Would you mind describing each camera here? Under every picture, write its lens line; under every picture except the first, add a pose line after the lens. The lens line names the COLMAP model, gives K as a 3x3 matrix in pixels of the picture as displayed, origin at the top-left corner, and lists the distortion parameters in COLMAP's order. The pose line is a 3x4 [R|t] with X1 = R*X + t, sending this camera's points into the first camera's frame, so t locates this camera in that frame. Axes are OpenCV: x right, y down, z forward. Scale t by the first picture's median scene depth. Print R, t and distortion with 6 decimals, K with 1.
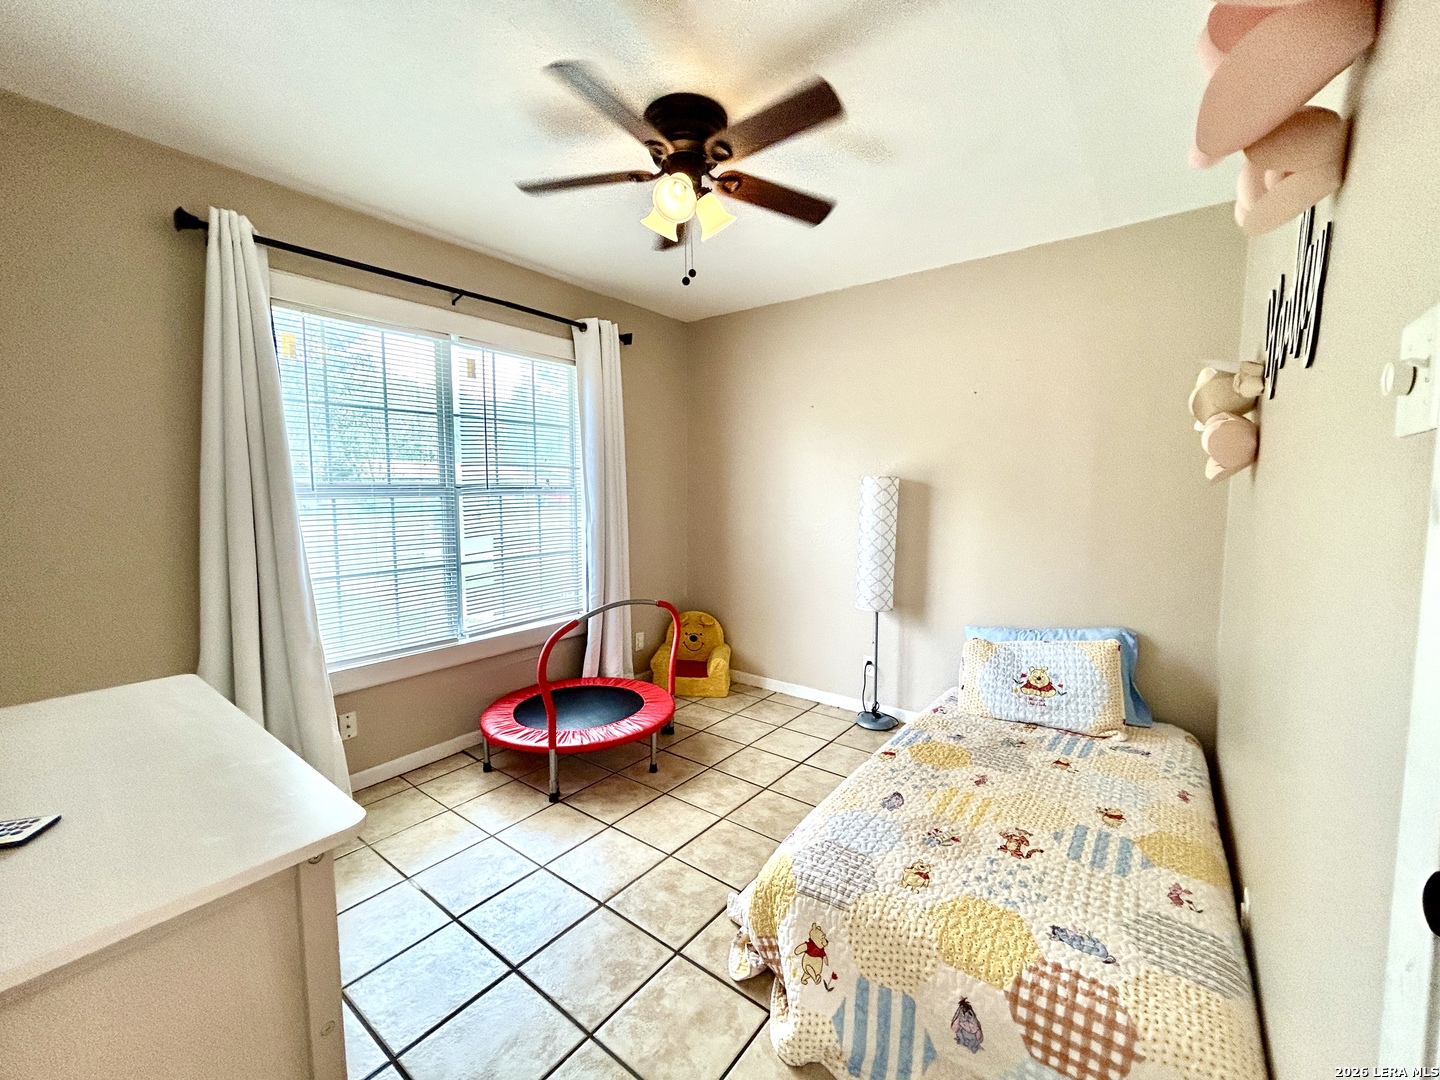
lens RADIAL K [[588.1, 0, 718.2], [0, 588.1, 544.7], [0, 0, 1]] dist [-0.002350, 0.001415]
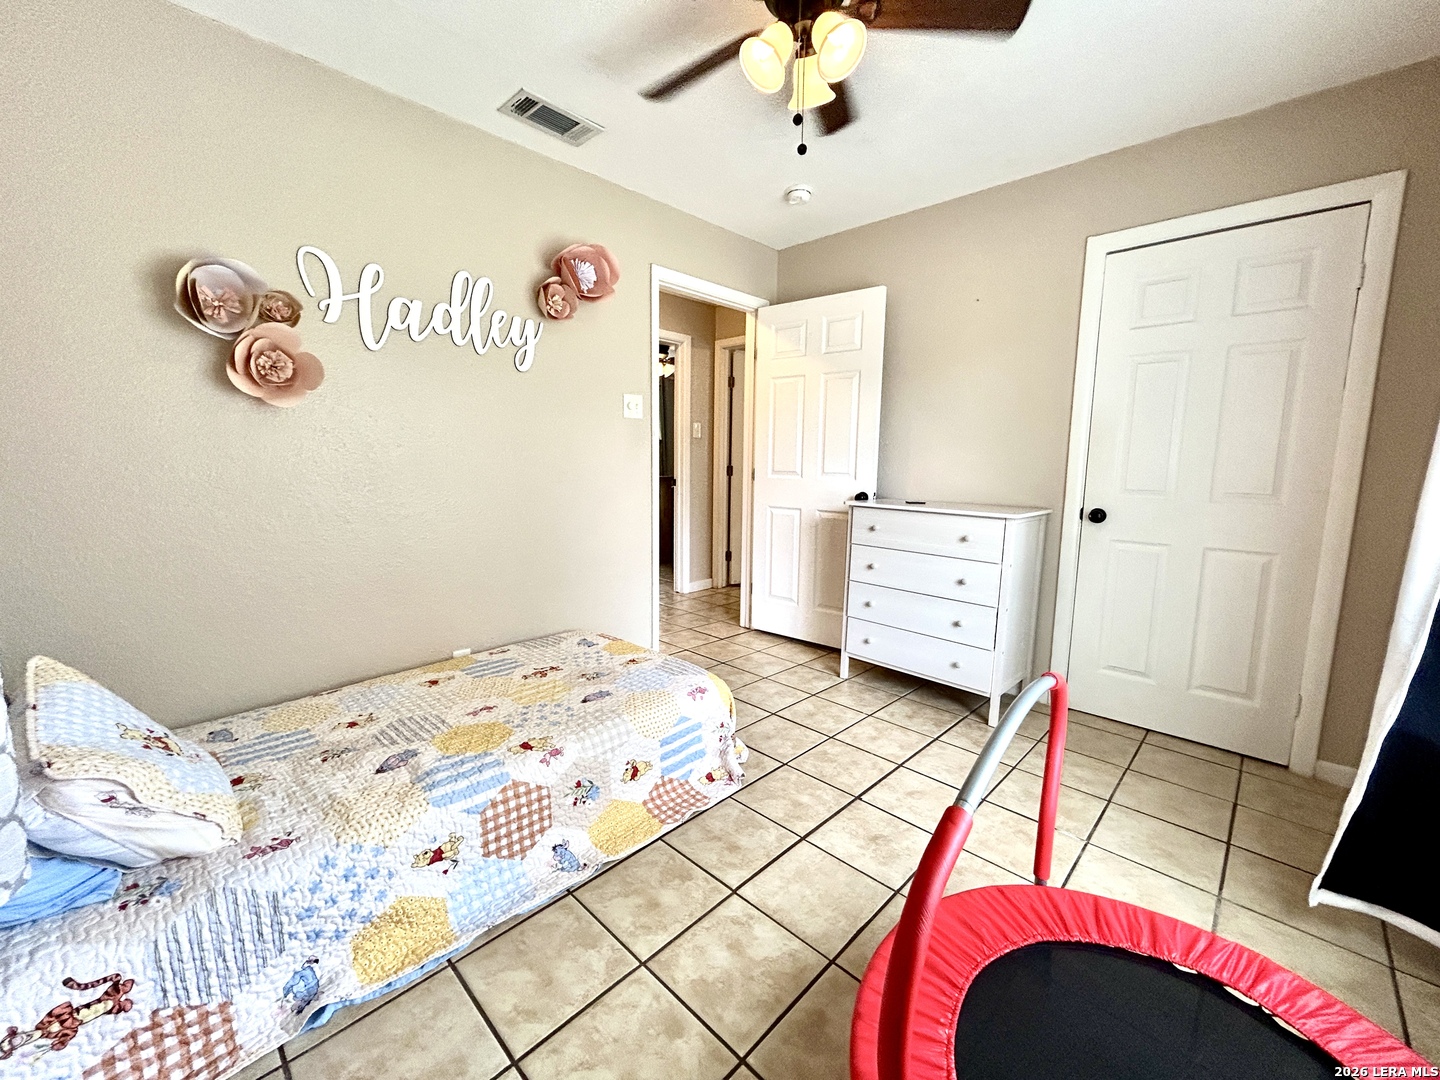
lens RADIAL K [[588.1, 0, 714.5], [0, 588.1, 537.2], [0, 0, 1]] dist [-0.002350, 0.001415]
pose [[-0.992200, -0.032994, 0.120214, -0.037516], [-0.004497, 0.973184, 0.229984, -0.091607], [-0.124578, 0.227649, -0.965741, 1.576288]]
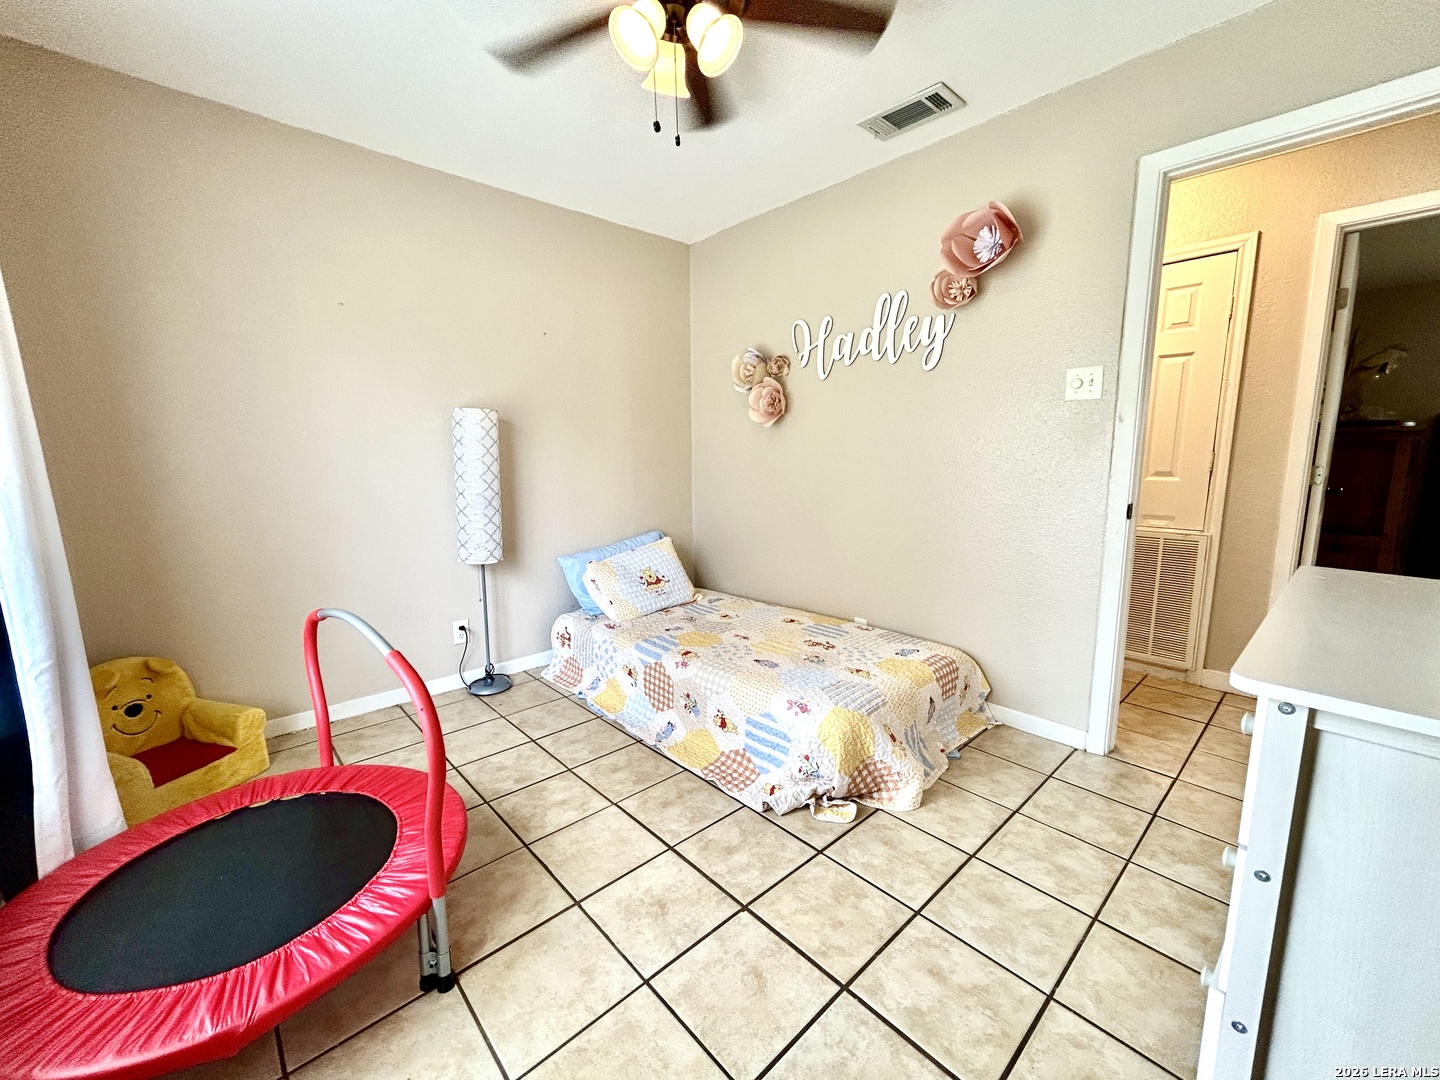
lens RADIAL K [[588.1, 0, 725.0], [0, 588.1, 538.5], [0, 0, 1]] dist [-0.002350, 0.001415]
pose [[0.170106, -0.150916, 0.973801, -0.738760], [0.098680, 0.985845, 0.135545, -0.012867], [-0.980472, 0.073038, 0.182591, 0.664564]]
